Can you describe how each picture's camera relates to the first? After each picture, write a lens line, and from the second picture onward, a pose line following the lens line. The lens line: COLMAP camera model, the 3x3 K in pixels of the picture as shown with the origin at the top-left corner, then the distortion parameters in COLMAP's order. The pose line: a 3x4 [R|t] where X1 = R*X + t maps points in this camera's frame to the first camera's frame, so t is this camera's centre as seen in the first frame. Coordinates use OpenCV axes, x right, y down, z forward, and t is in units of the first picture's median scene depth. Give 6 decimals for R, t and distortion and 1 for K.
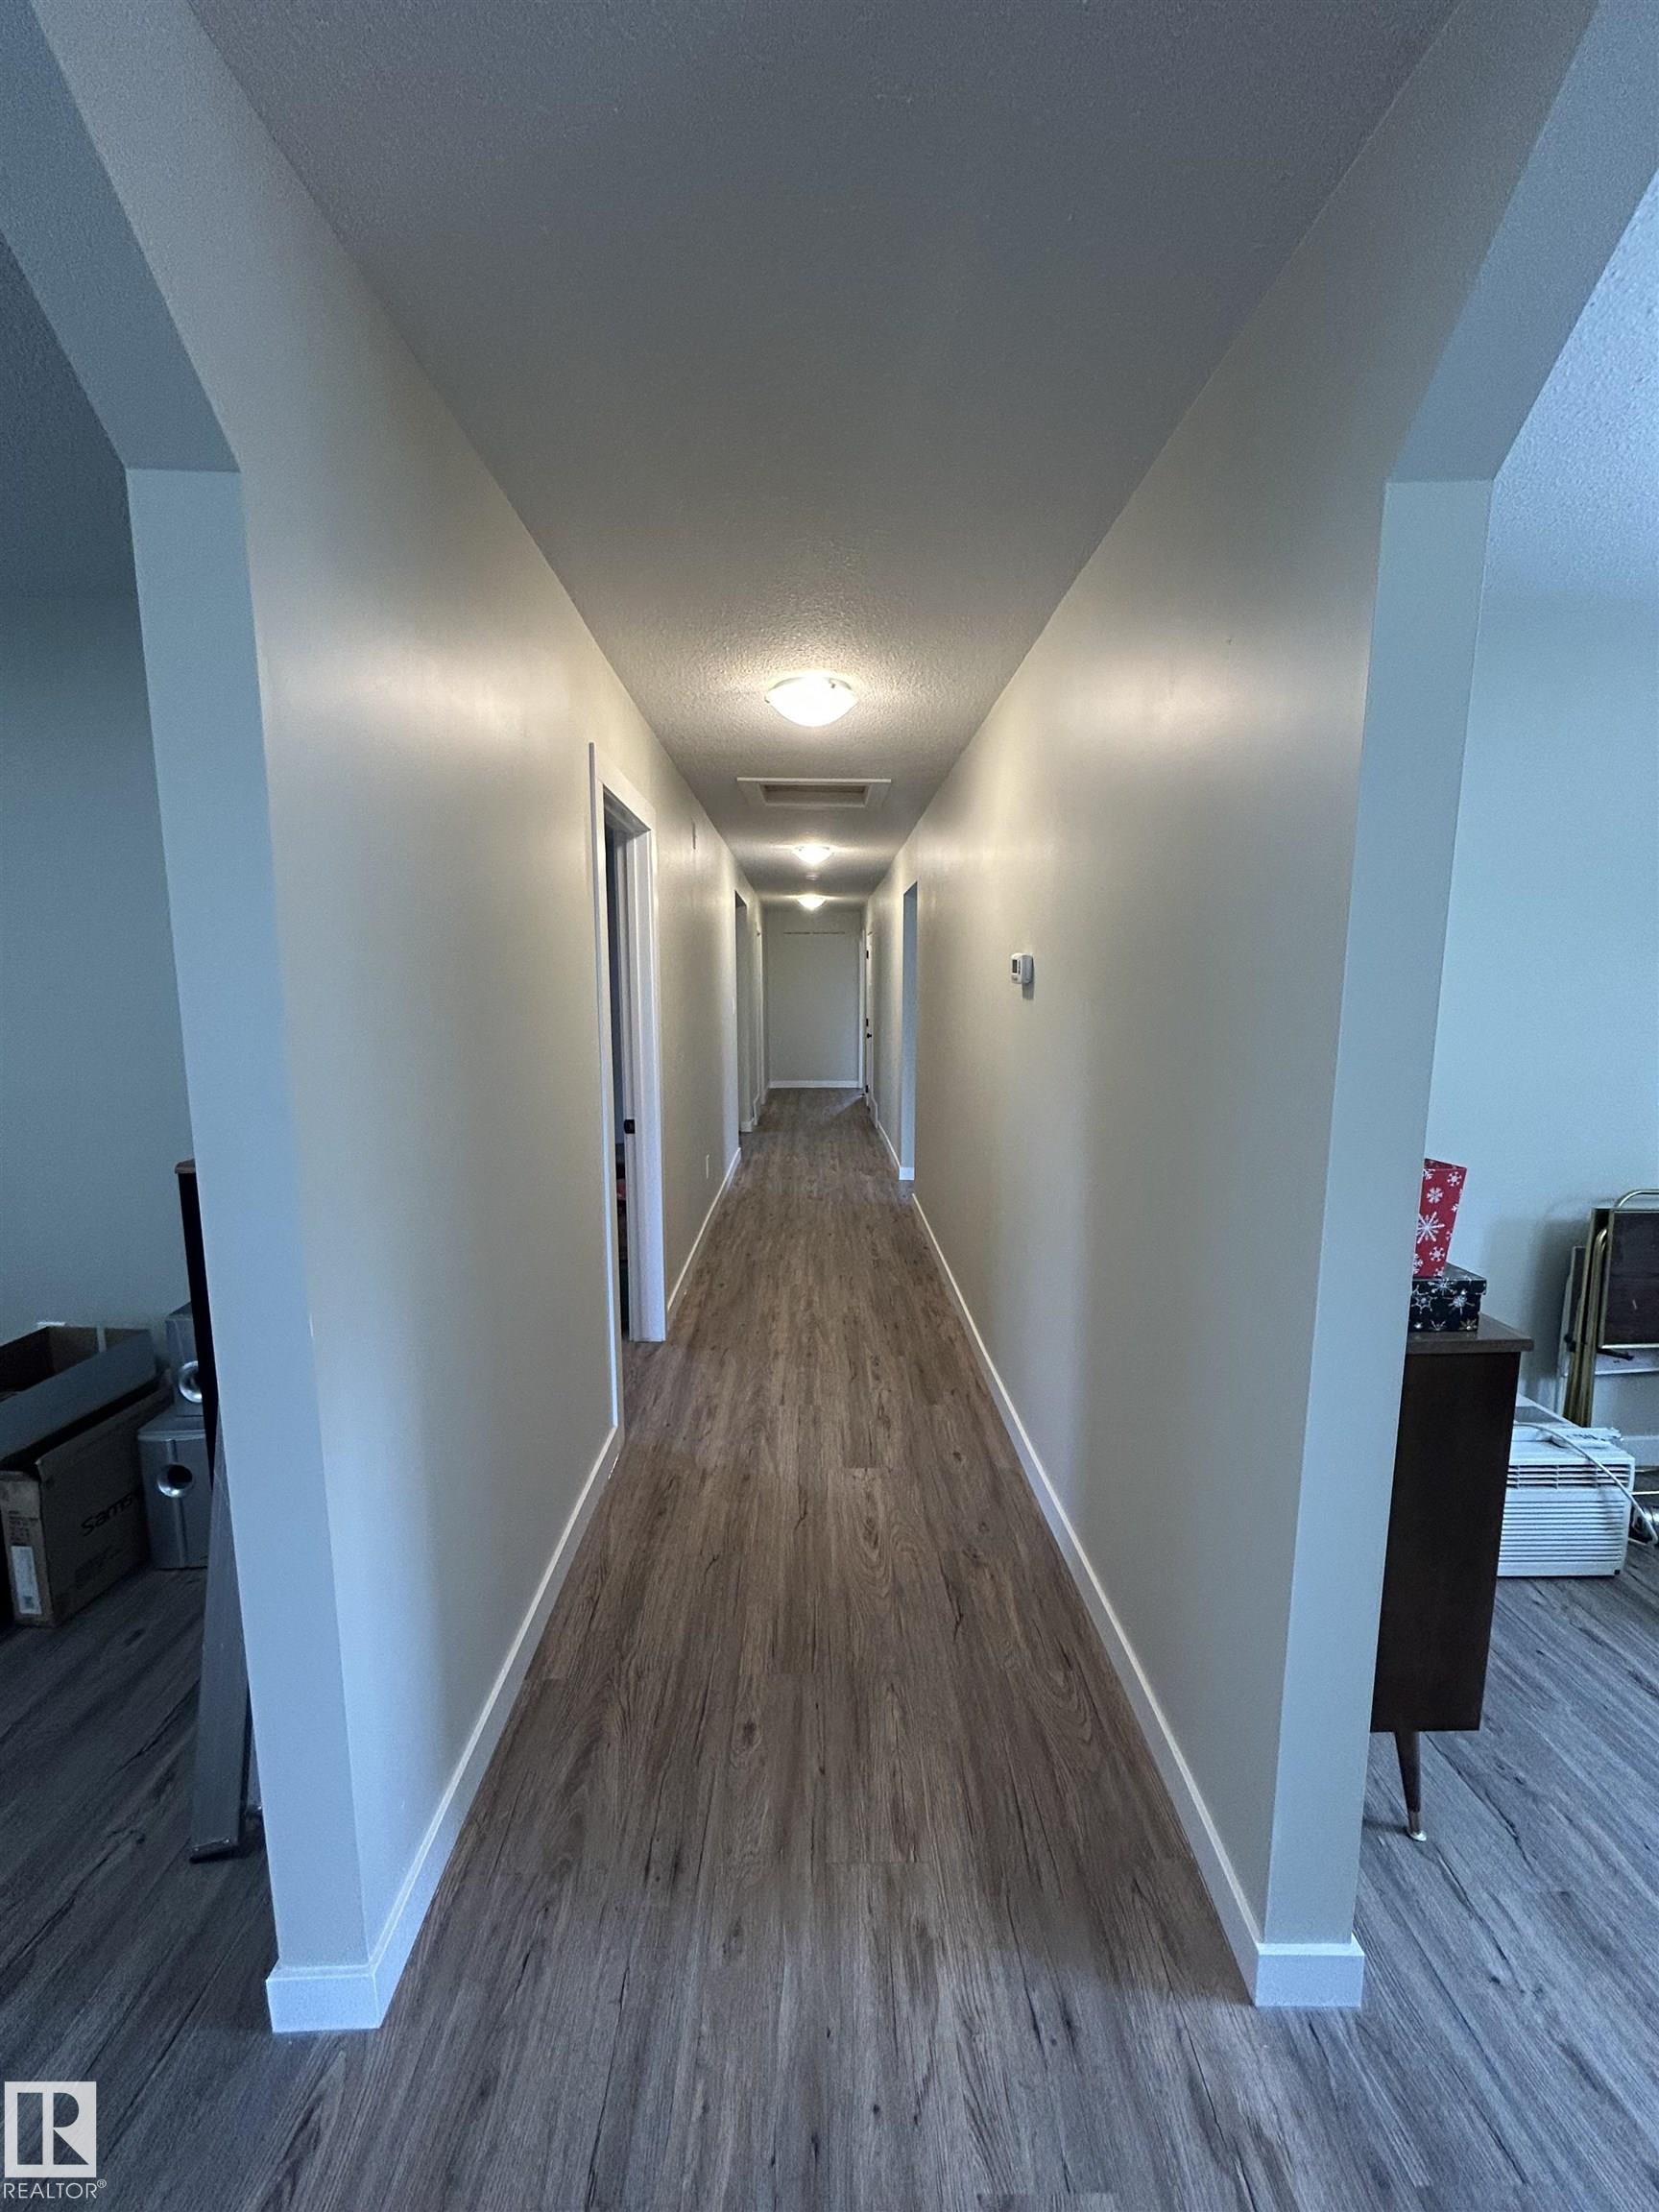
lens RADIAL K [[872.8, 0, 822.1], [0, 872.8, 1101.8], [0, 0, 1]] dist [0.000585, -0.000771]
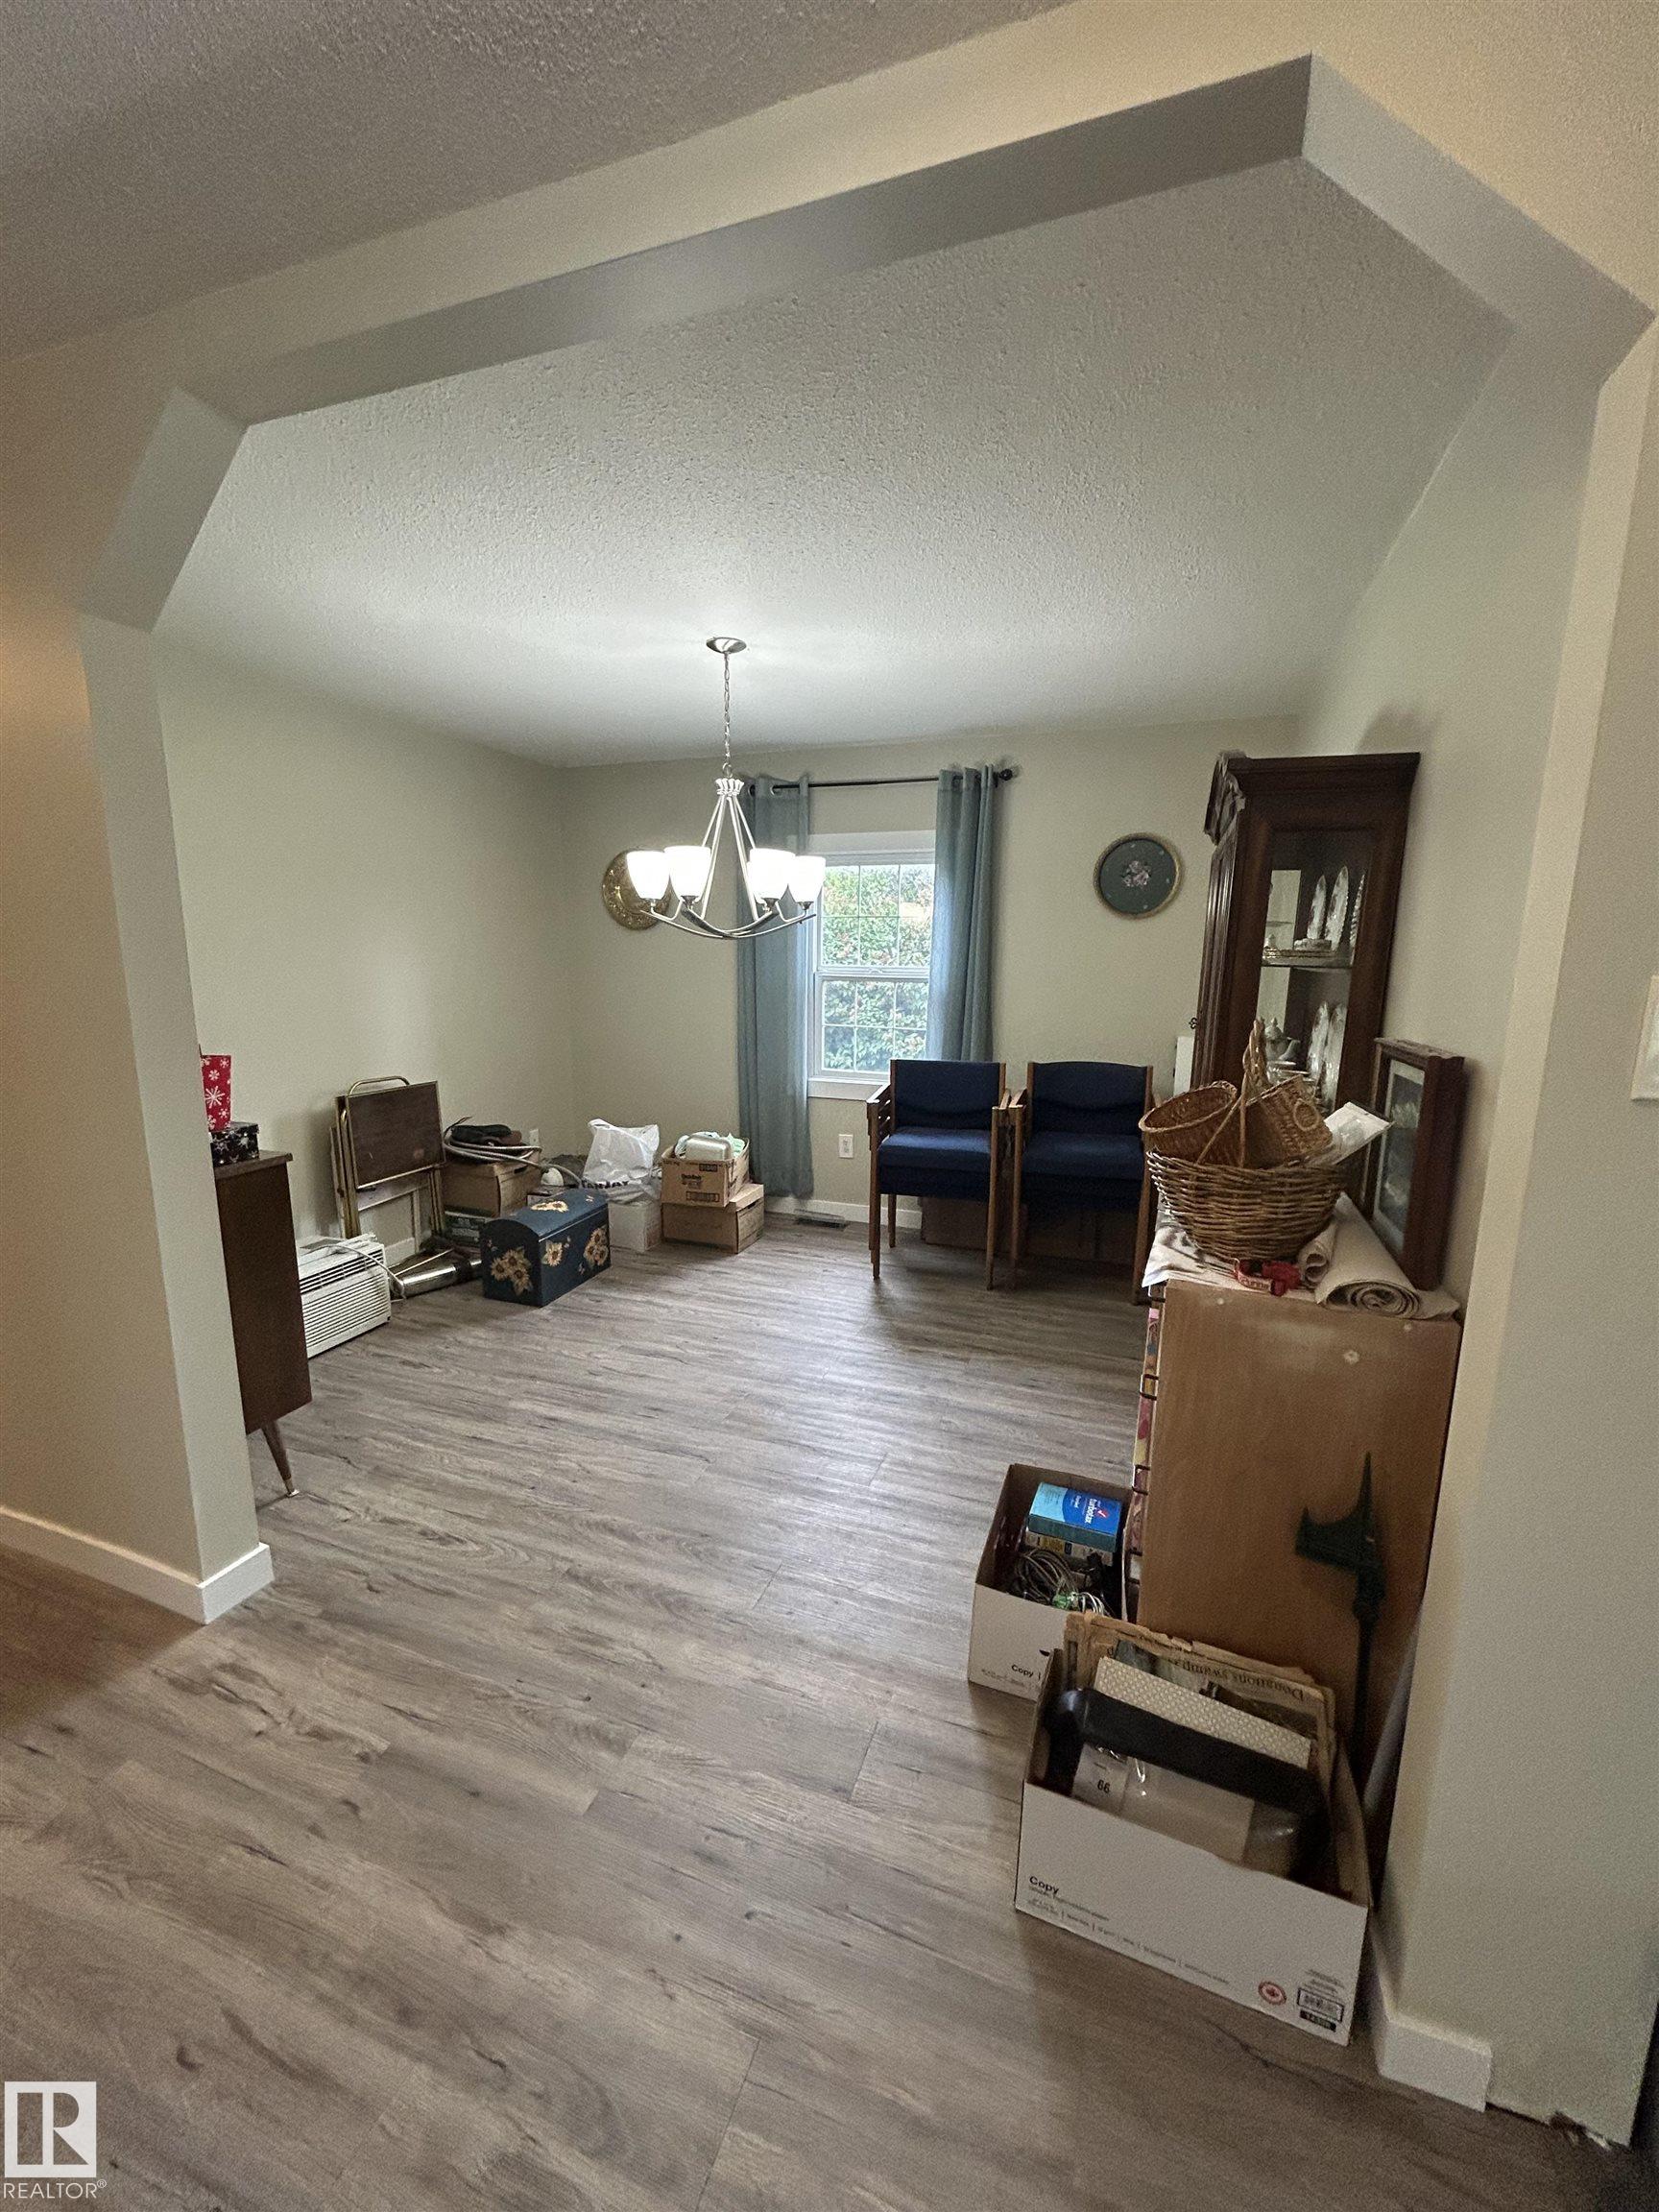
lens RADIAL K [[872.8, 0, 839.1], [0, 872.8, 1125.7], [0, 0, 1]] dist [0.000585, -0.000771]
pose [[0.339477, -0.169179, 0.925275, -0.329241], [0.116424, 0.983685, 0.137144, 0.112379], [-0.933382, 0.061167, 0.353635, -0.519120]]
